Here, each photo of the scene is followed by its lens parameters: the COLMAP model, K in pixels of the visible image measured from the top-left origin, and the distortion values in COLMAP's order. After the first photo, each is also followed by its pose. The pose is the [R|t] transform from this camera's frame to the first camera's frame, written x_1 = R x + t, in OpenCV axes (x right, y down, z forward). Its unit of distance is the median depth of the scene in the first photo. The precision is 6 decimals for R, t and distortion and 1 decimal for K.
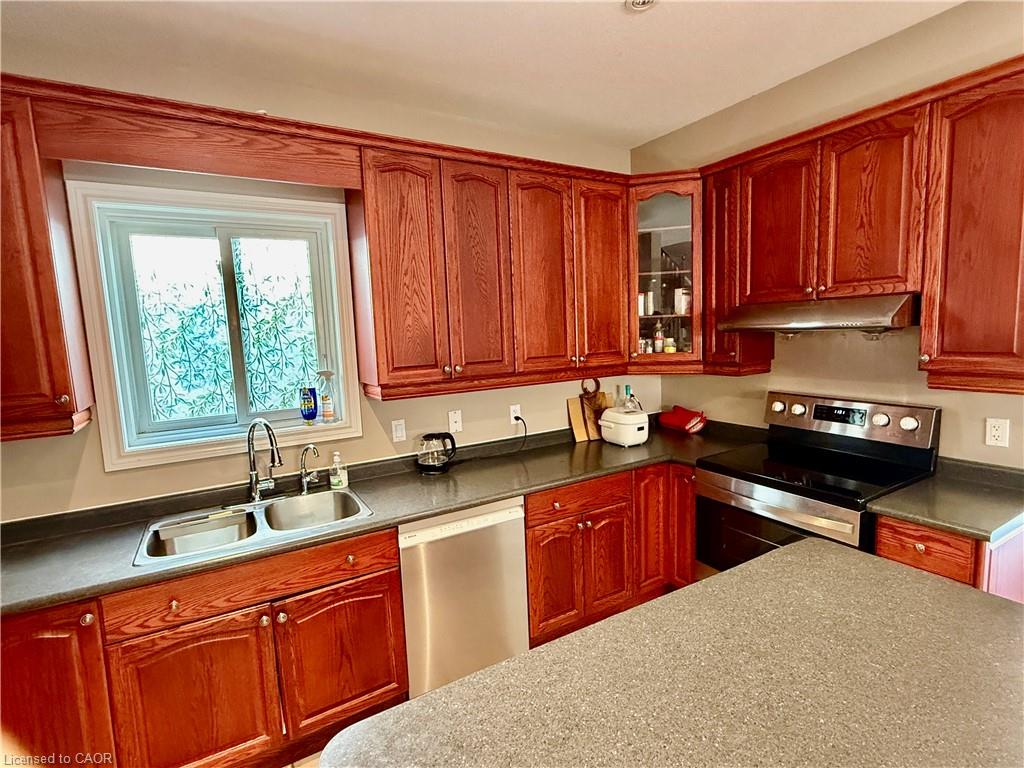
lens RADIAL K [[506.5, 0, 510.3], [0, 506.5, 388.0], [0, 0, 1]] dist [0.000924, -0.000468]
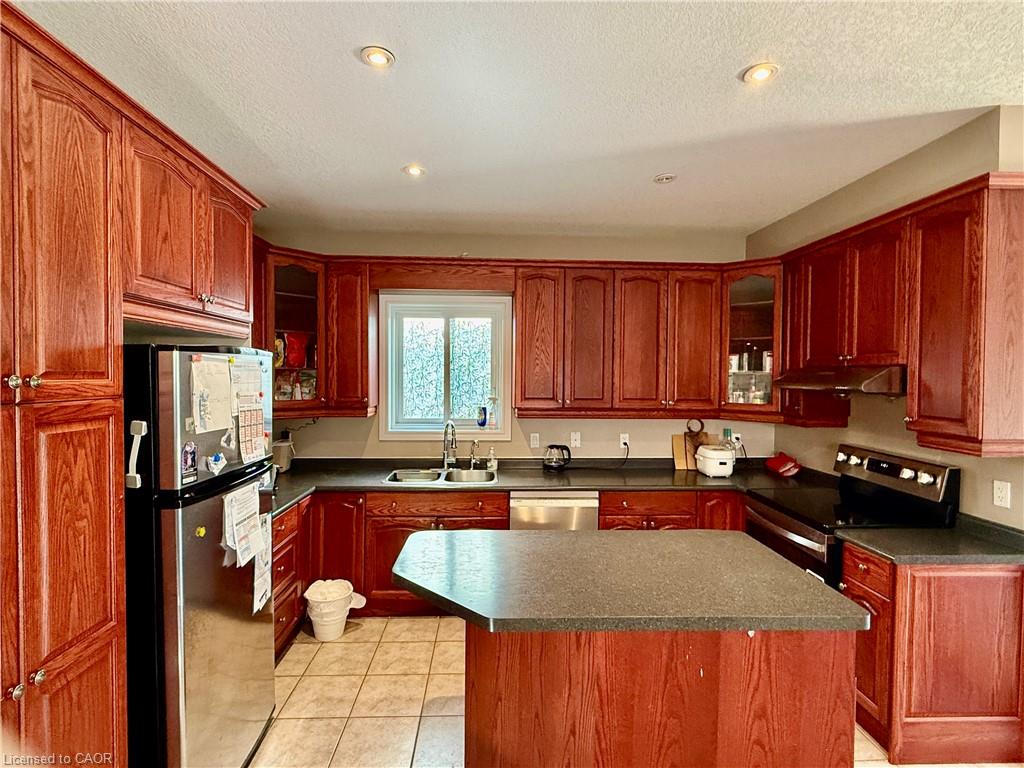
lens RADIAL K [[506.5, 0, 510.3], [0, 506.5, 388.0], [0, 0, 1]] dist [0.000924, -0.000468]
pose [[0.881594, 0.060670, -0.468092, 0.449858], [-0.097775, 0.993668, -0.055356, 0.020996], [0.461770, 0.094569, 0.881944, -0.415648]]
